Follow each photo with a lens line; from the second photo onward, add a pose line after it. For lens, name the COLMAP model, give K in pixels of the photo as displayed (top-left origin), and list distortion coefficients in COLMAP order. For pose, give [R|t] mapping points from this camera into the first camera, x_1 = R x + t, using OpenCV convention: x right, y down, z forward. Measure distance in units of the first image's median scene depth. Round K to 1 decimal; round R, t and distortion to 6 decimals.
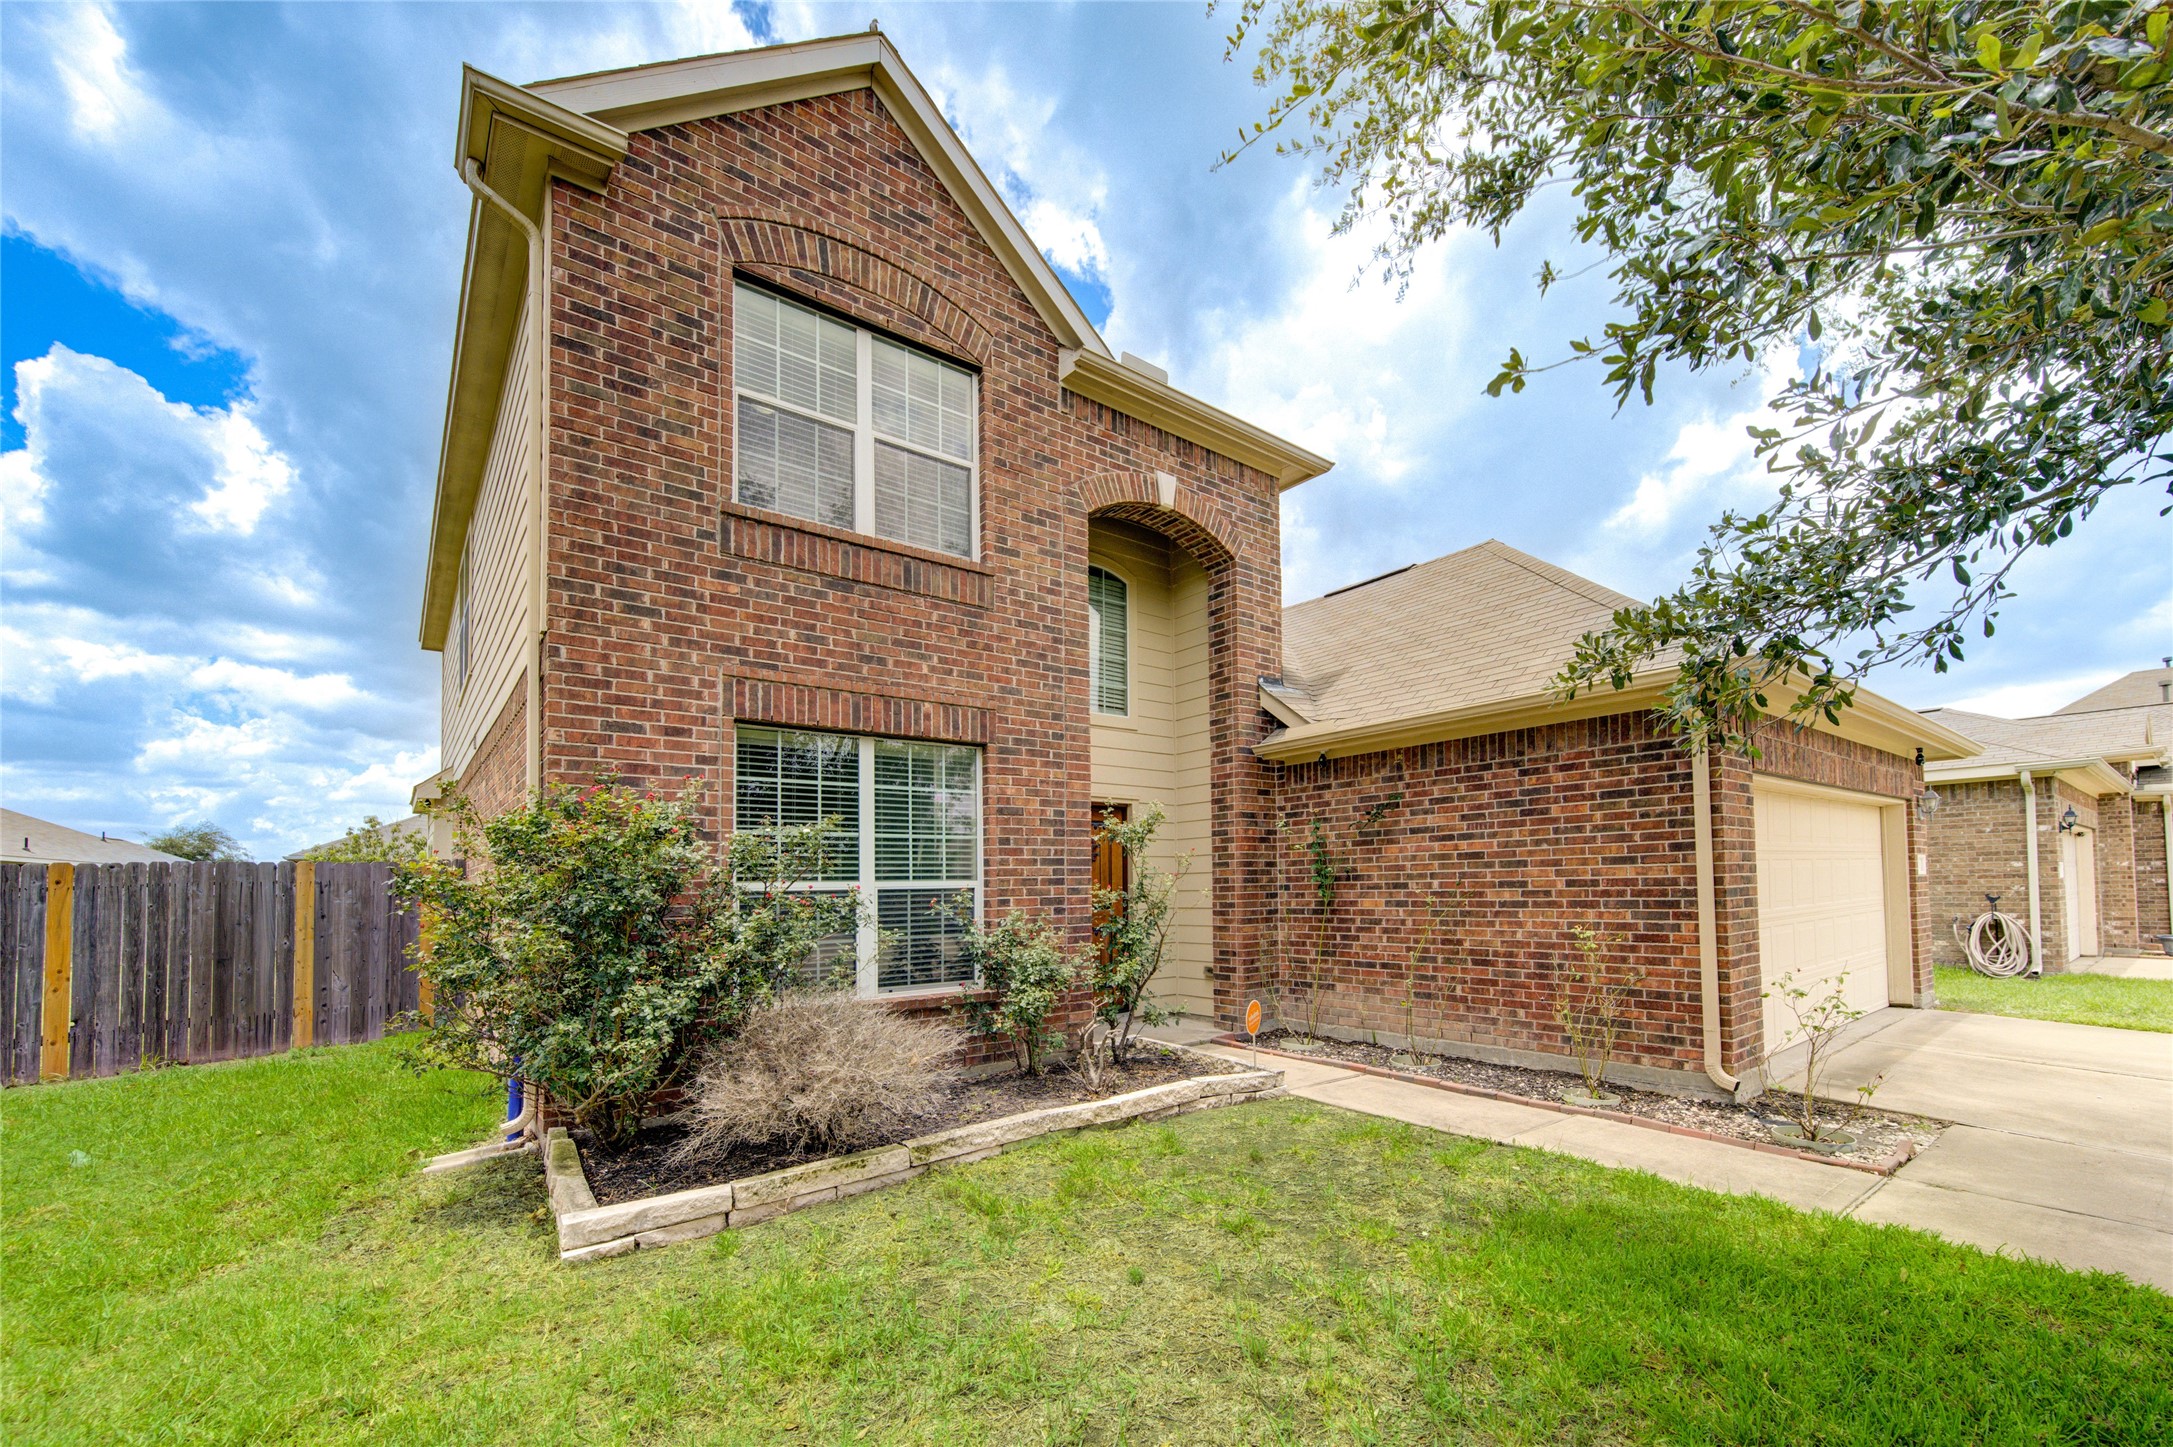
lens RADIAL K [[893.2, 0, 1086.1], [0, 893.2, 870.1], [0, 0, 1]] dist [0.002141, 0.000073]
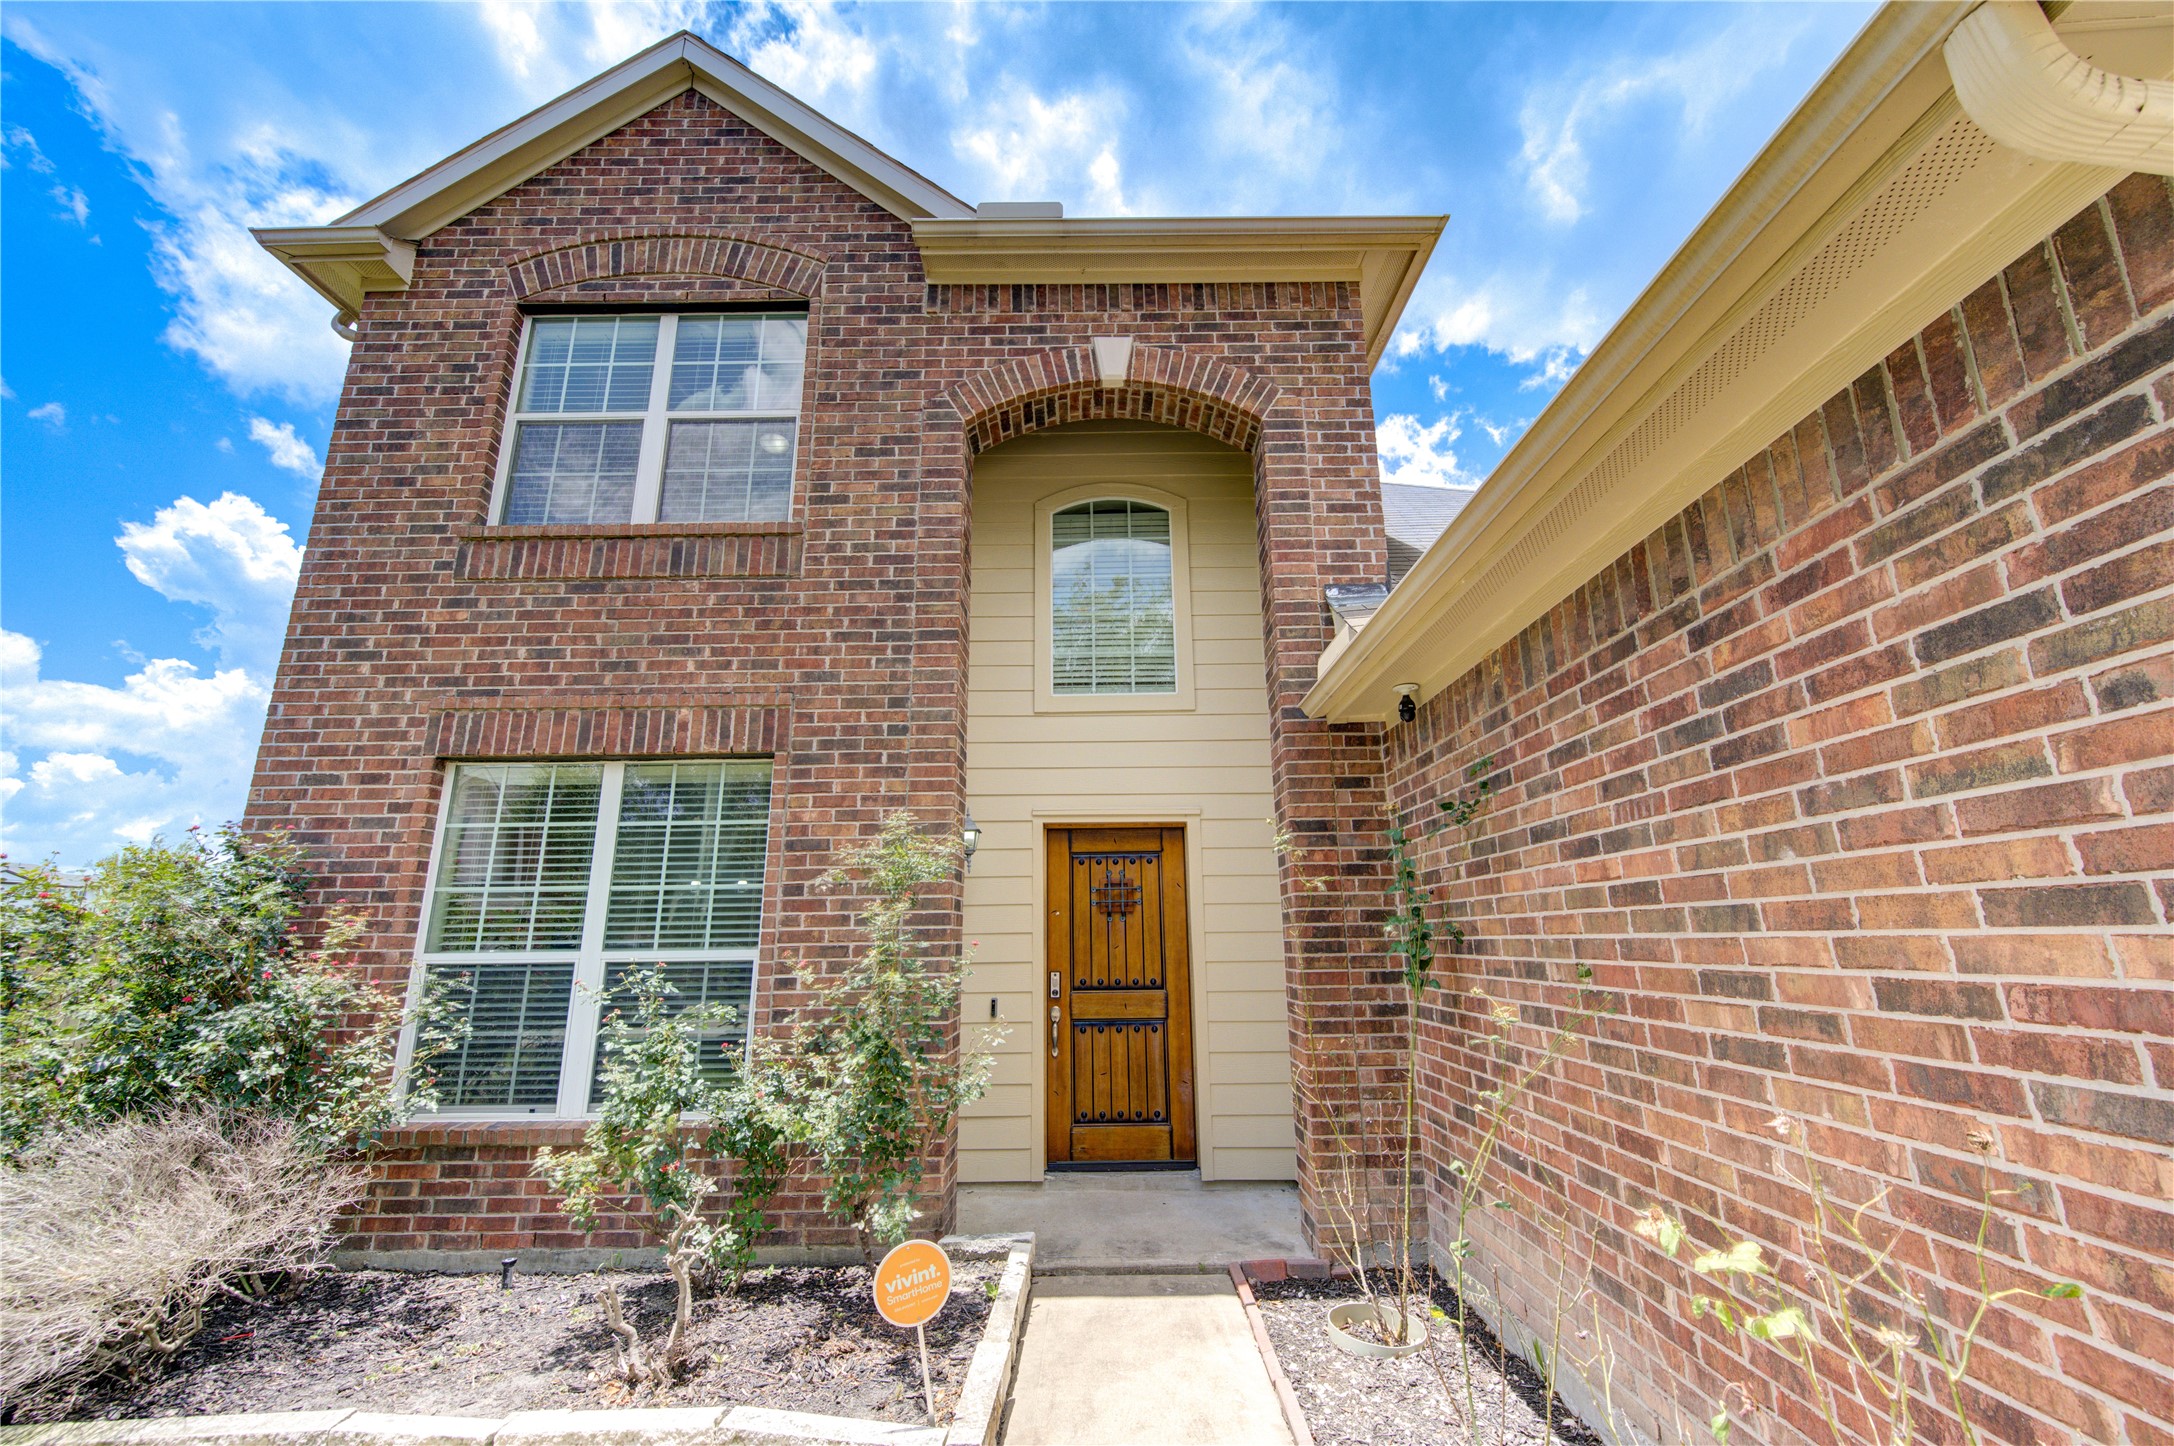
lens RADIAL K [[848.9, 0, 1096.7], [0, 848.9, 731.7], [0, 0, 1]] dist [0.000616, -0.000245]
pose [[0.786436, -0.139726, -0.601660, 0.525988], [0.010664, 0.977004, -0.212954, -0.010374], [0.617579, 0.161059, 0.769841, 0.659169]]
